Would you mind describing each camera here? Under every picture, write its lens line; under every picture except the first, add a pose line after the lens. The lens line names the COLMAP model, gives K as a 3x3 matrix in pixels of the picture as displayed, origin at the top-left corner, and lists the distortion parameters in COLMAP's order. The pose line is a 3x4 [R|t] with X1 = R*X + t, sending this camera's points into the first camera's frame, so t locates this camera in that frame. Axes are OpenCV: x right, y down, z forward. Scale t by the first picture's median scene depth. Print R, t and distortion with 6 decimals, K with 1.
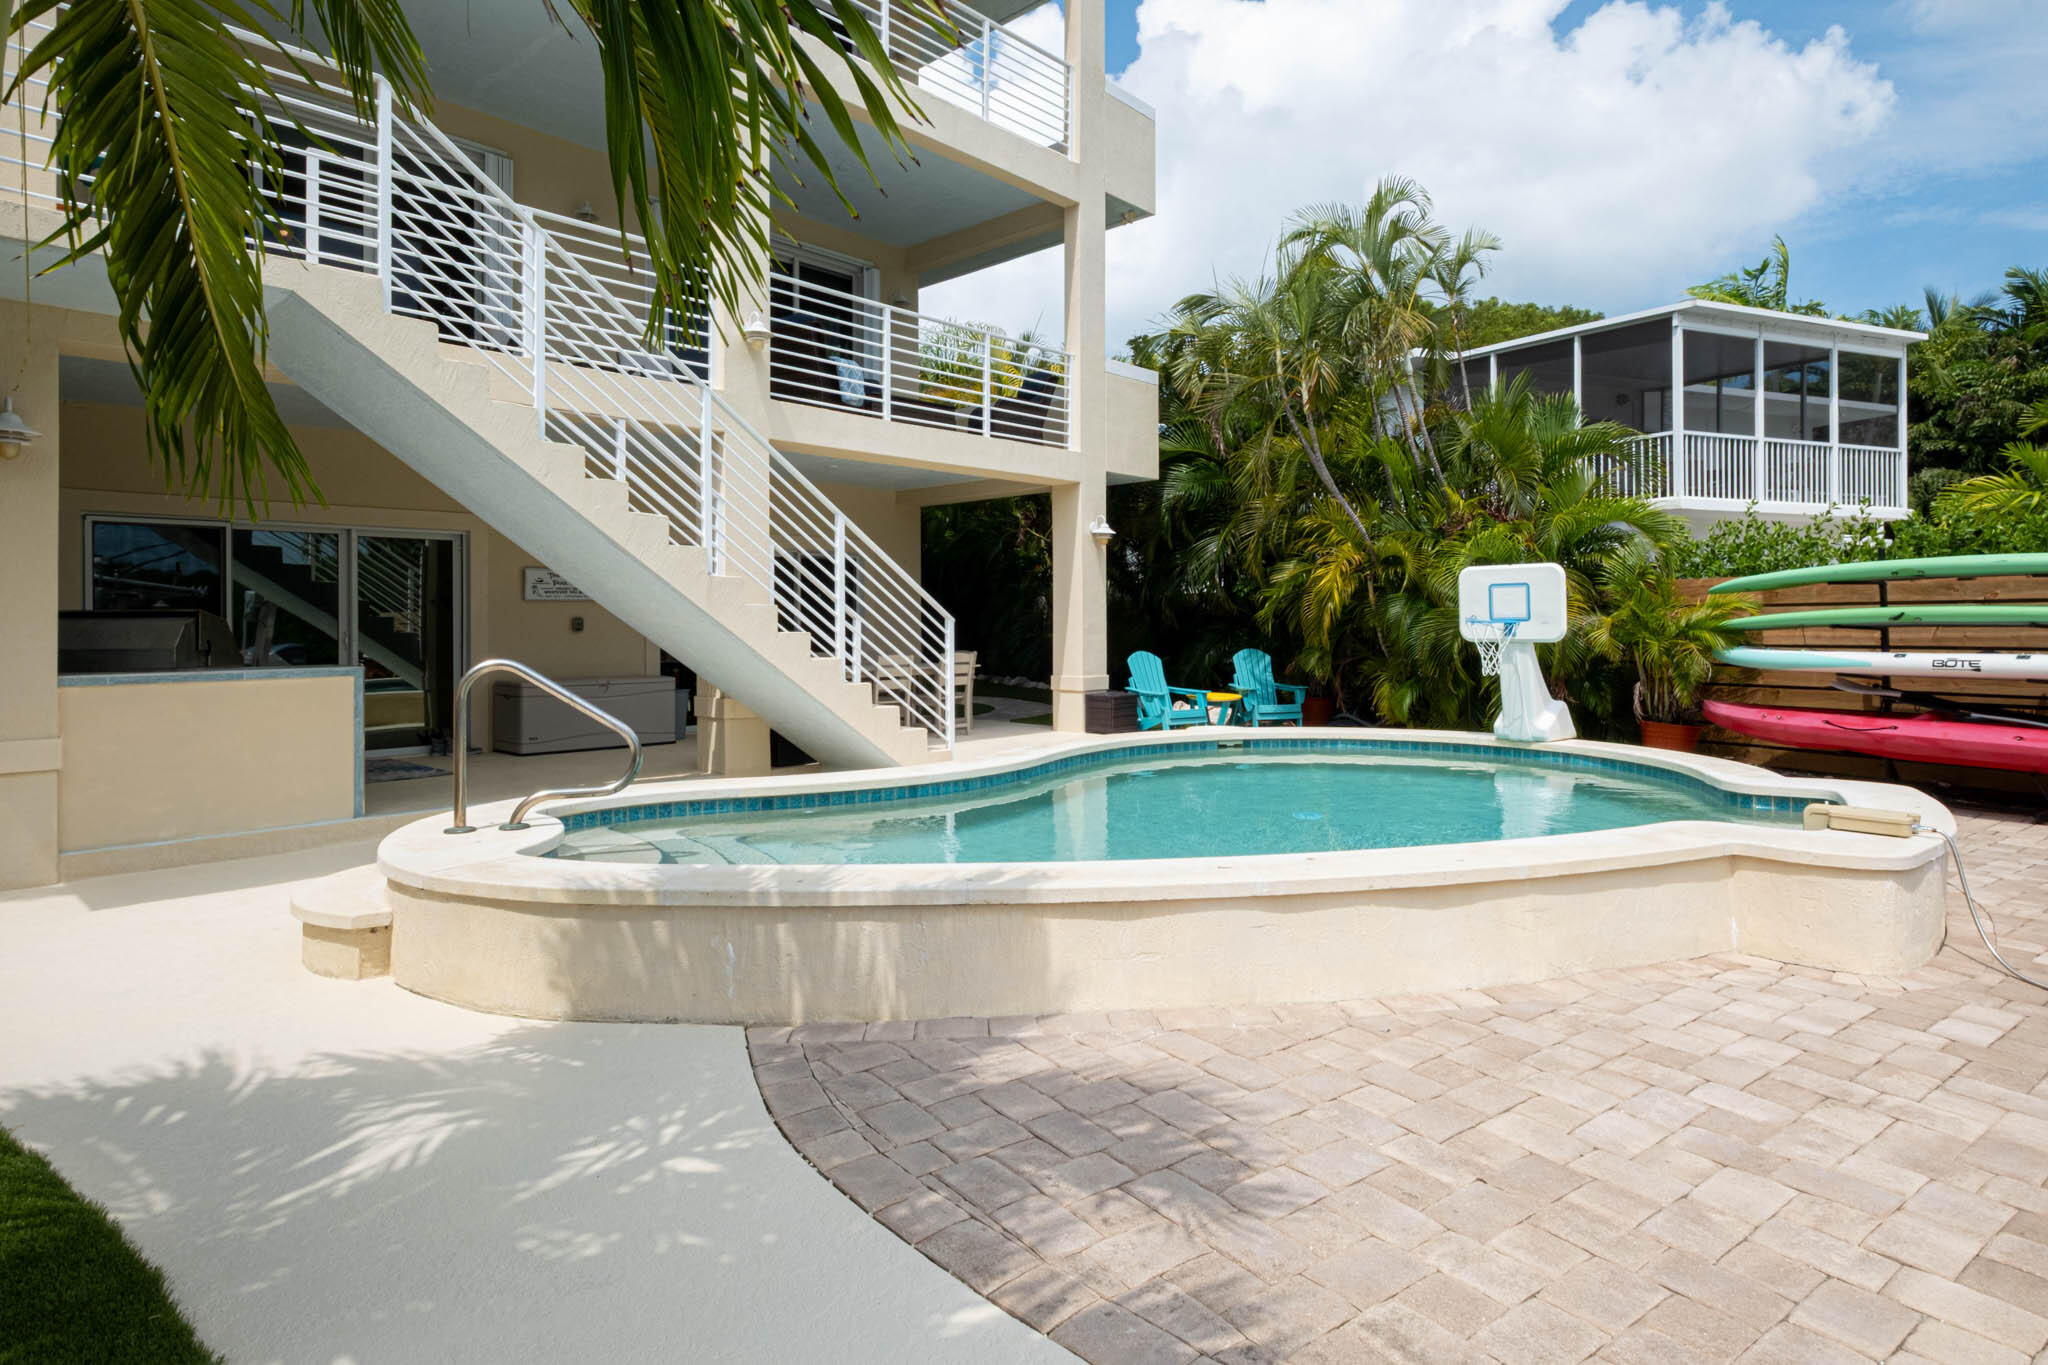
lens RADIAL K [[1106.1, 0, 996.4], [0, 1106.1, 622.1], [0, 0, 1]] dist [-0.005002, -0.000681]
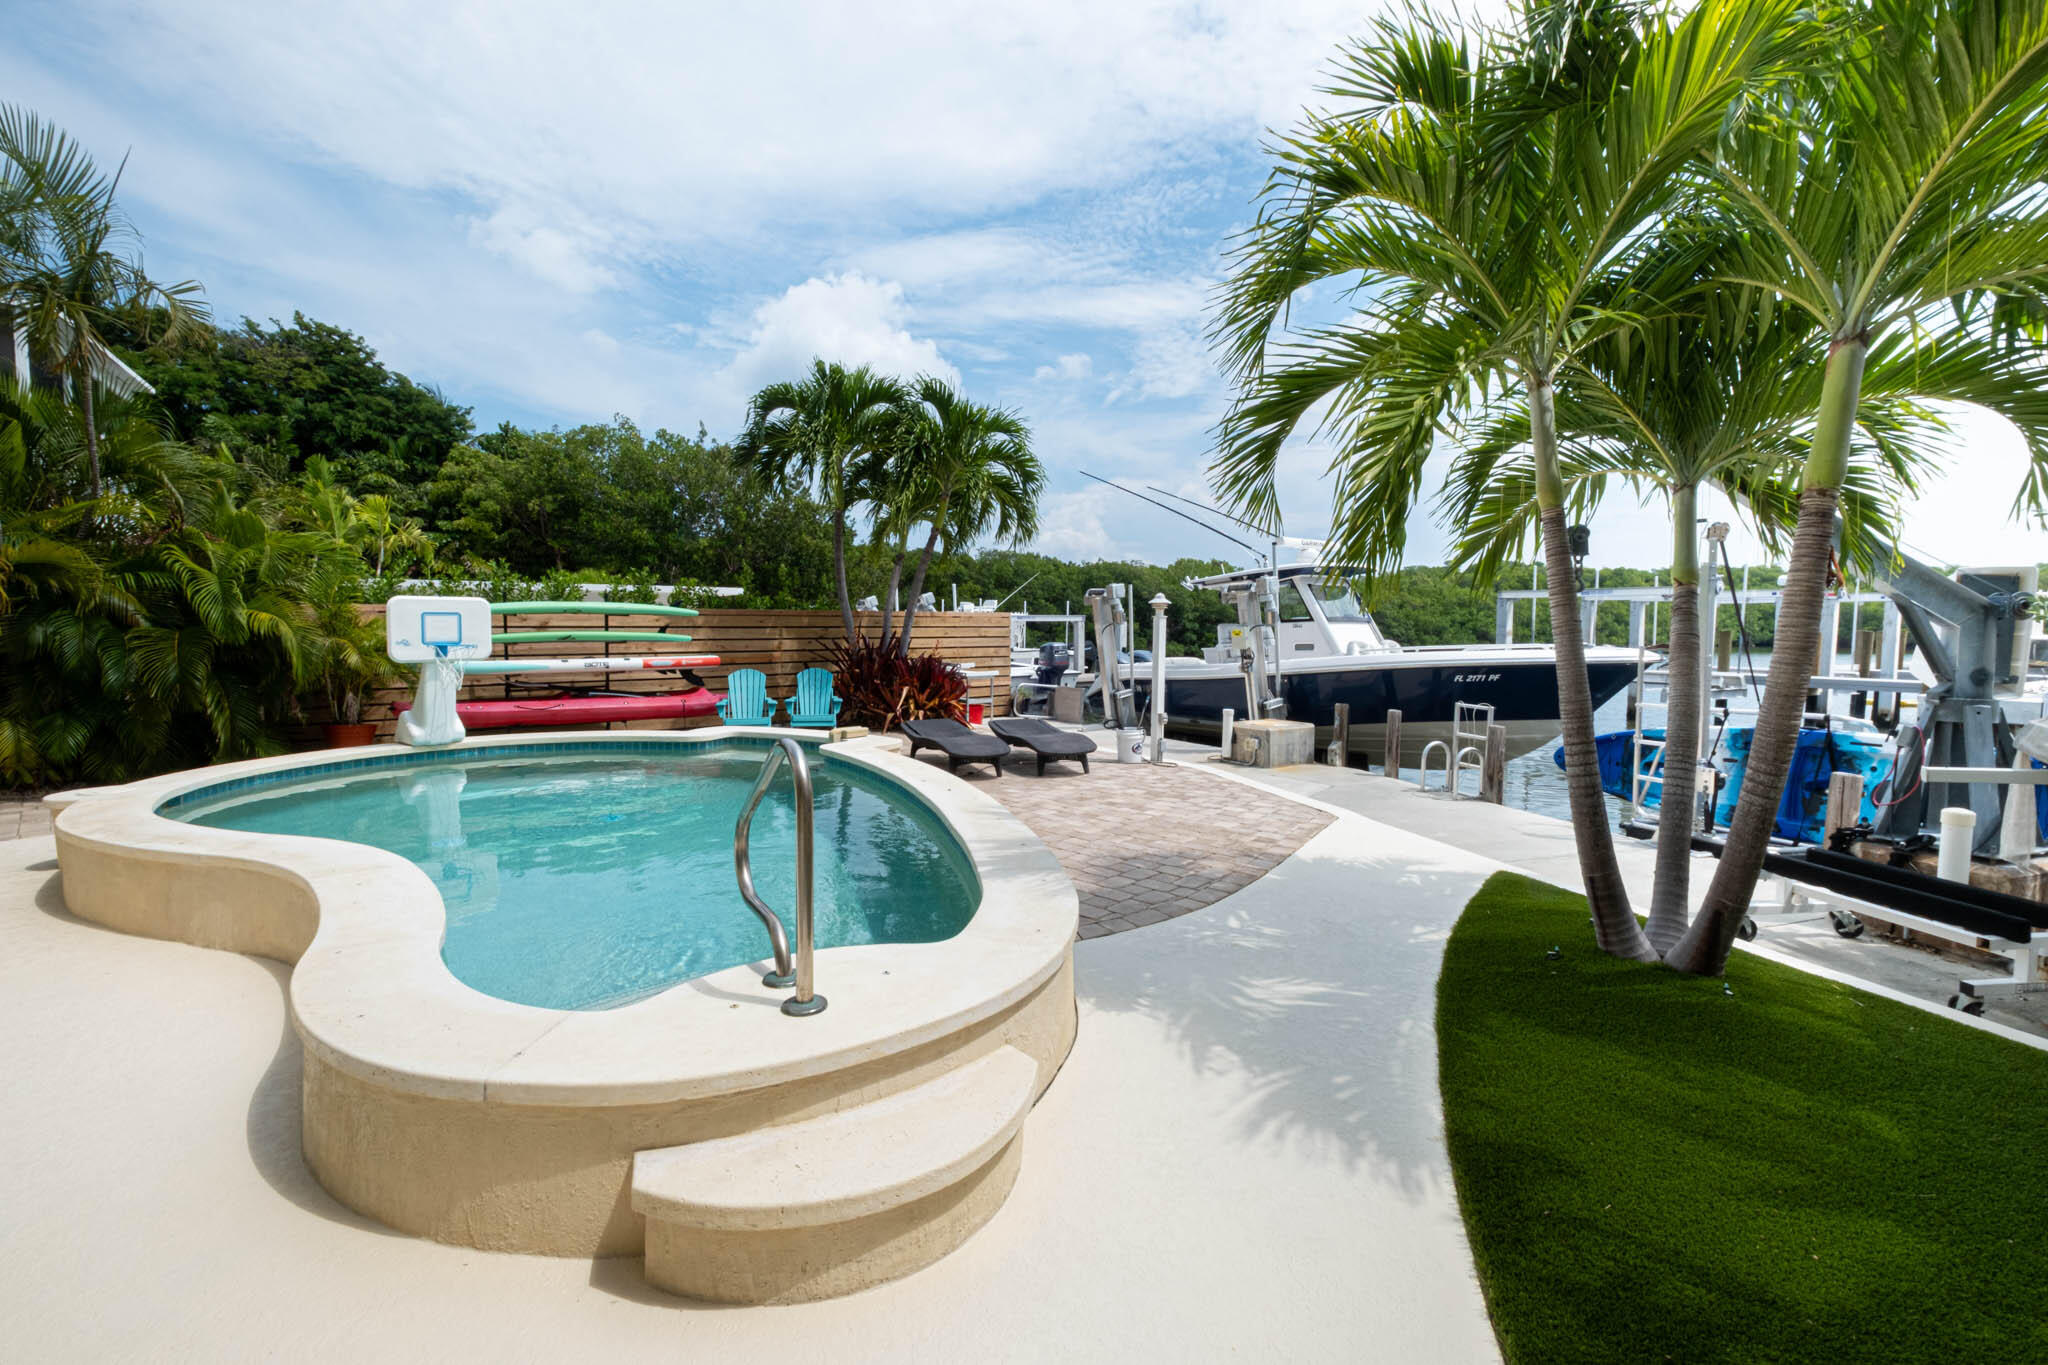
lens RADIAL K [[890.8, 0, 1043.7], [0, 890.8, 679.9], [0, 0, 1]] dist [0.006362, -0.004759]
pose [[-0.222942, -0.056791, 0.973176, -0.868958], [-0.001319, 0.998318, 0.057956, -0.027229], [-0.974831, 0.011638, -0.222642, 0.830202]]
